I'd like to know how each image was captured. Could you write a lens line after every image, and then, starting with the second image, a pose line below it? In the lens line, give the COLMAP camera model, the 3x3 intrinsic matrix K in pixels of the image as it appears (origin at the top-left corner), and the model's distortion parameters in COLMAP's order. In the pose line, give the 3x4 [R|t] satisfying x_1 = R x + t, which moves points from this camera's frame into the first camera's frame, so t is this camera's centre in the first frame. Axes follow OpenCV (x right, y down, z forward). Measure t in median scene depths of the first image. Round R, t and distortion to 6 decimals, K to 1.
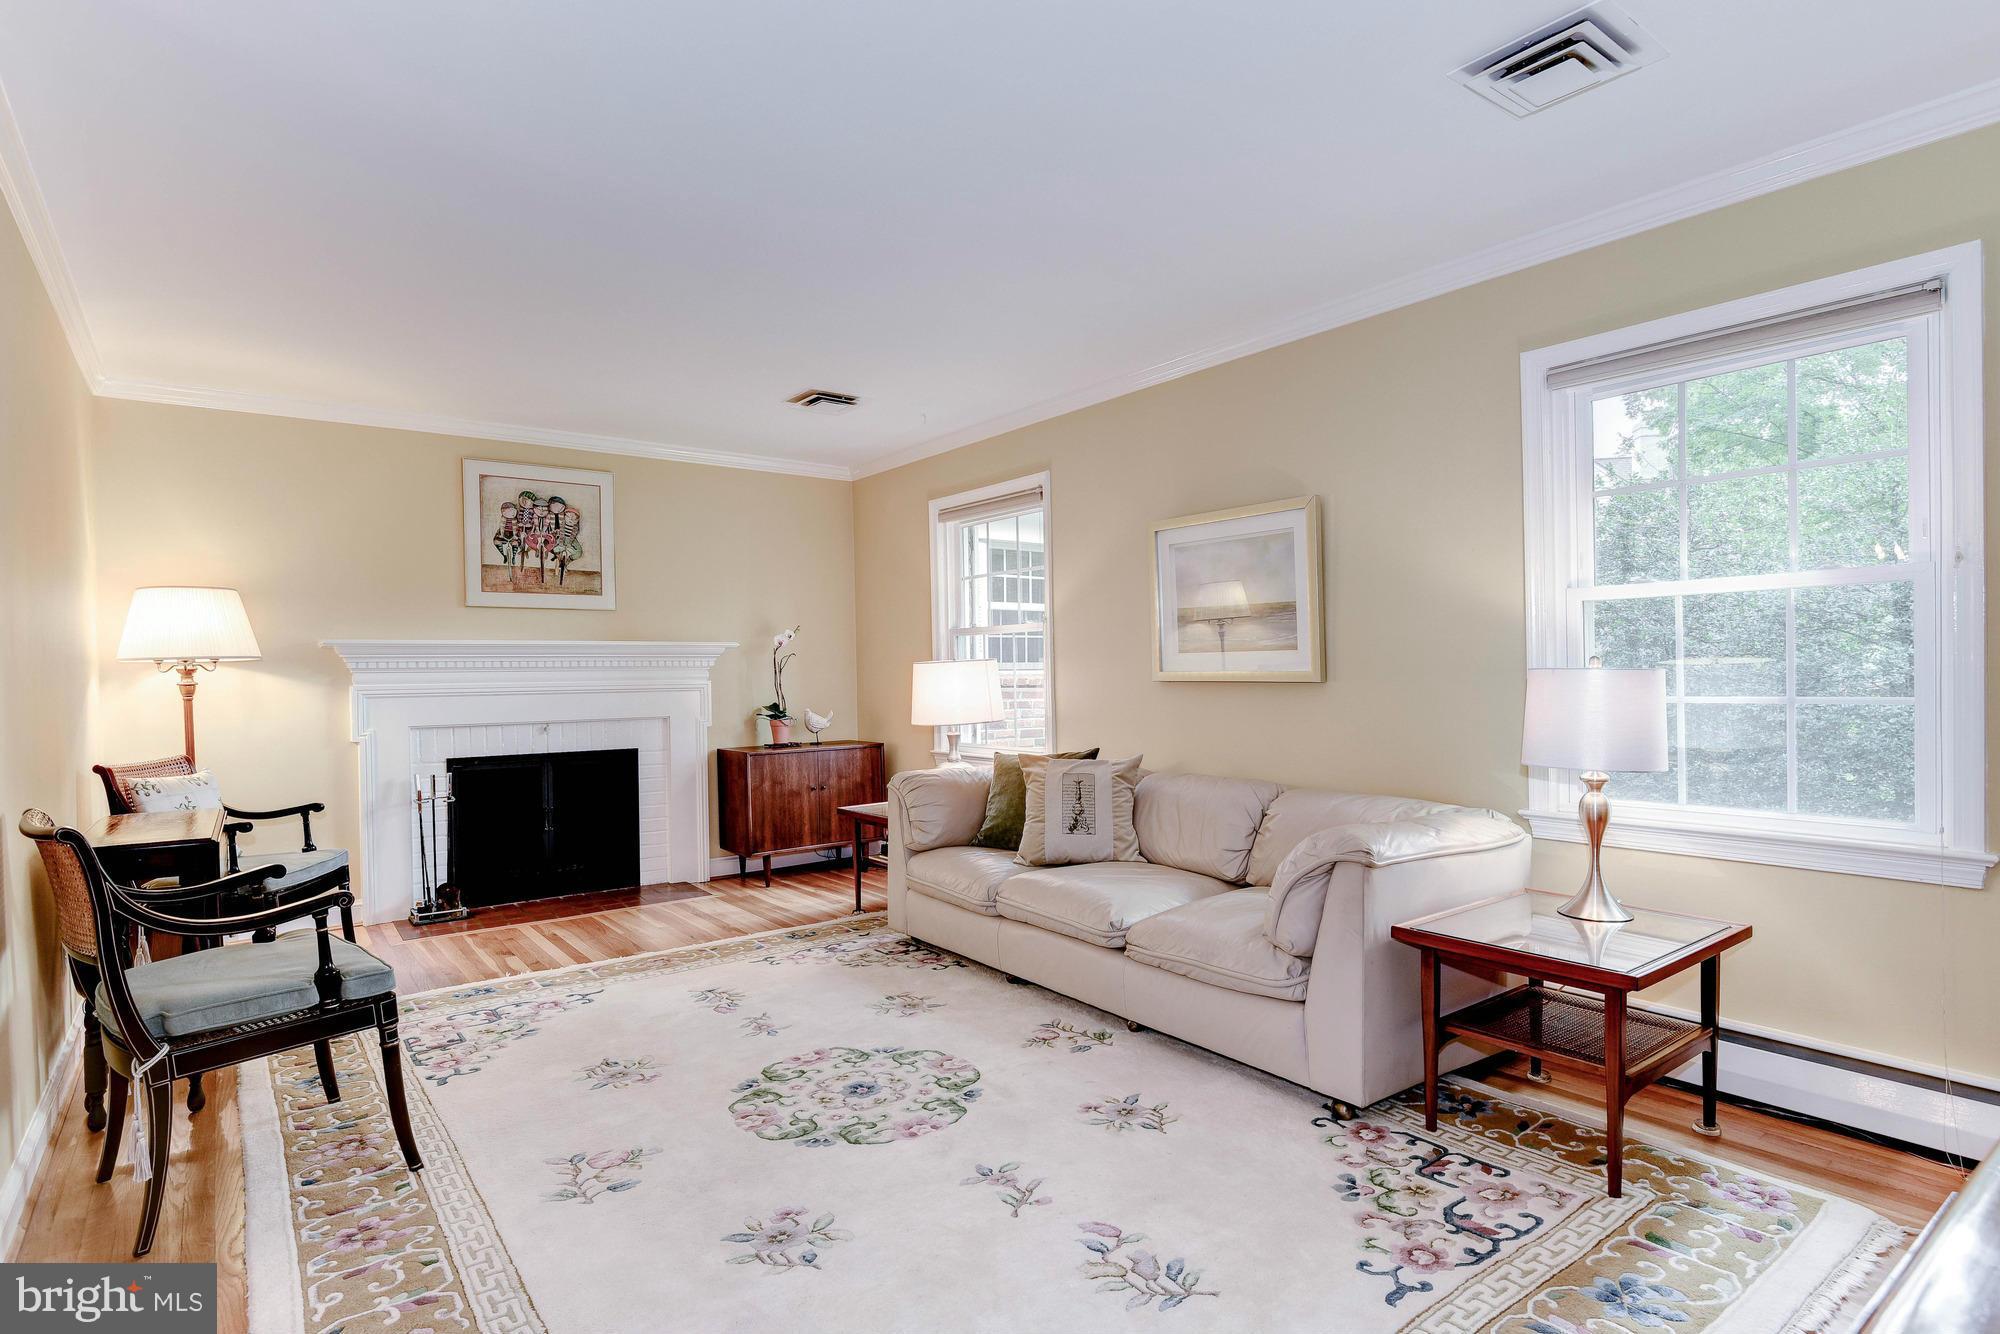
lens RADIAL K [[1114.9, 0, 945.9], [0, 1114.9, 685.5], [0, 0, 1]] dist [0.001865, -0.000776]
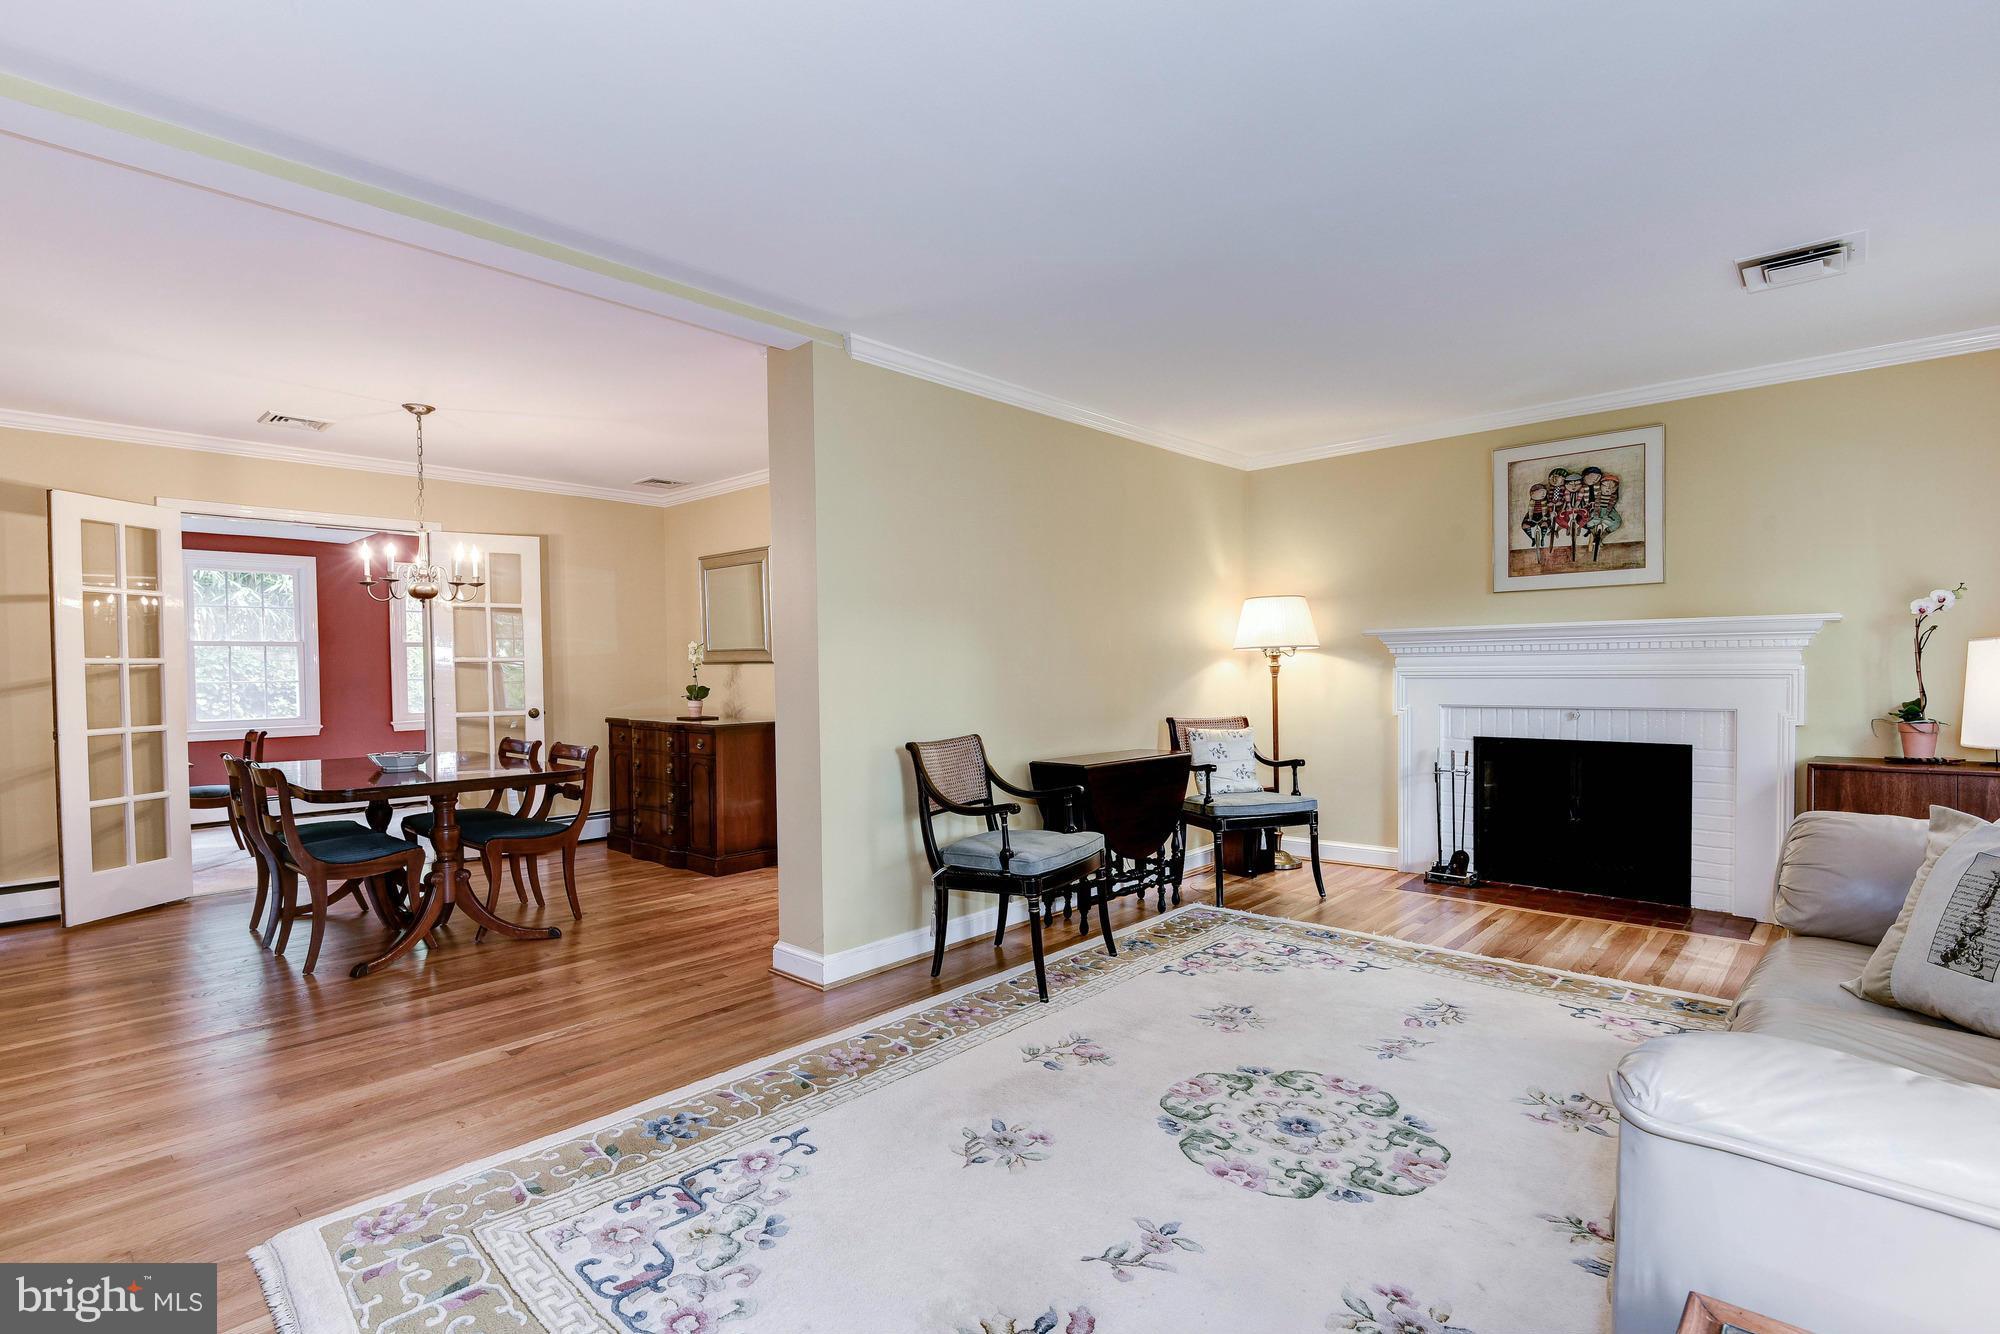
lens RADIAL K [[986.5, 0, 994.8], [0, 986.5, 685.3], [0, 0, 1]] dist [0.001361, -0.013950]
pose [[0.130291, 0.029822, -0.991027, 0.424795], [-0.001665, 0.999553, 0.029860, -0.010935], [0.991474, -0.002240, 0.130282, 0.414156]]
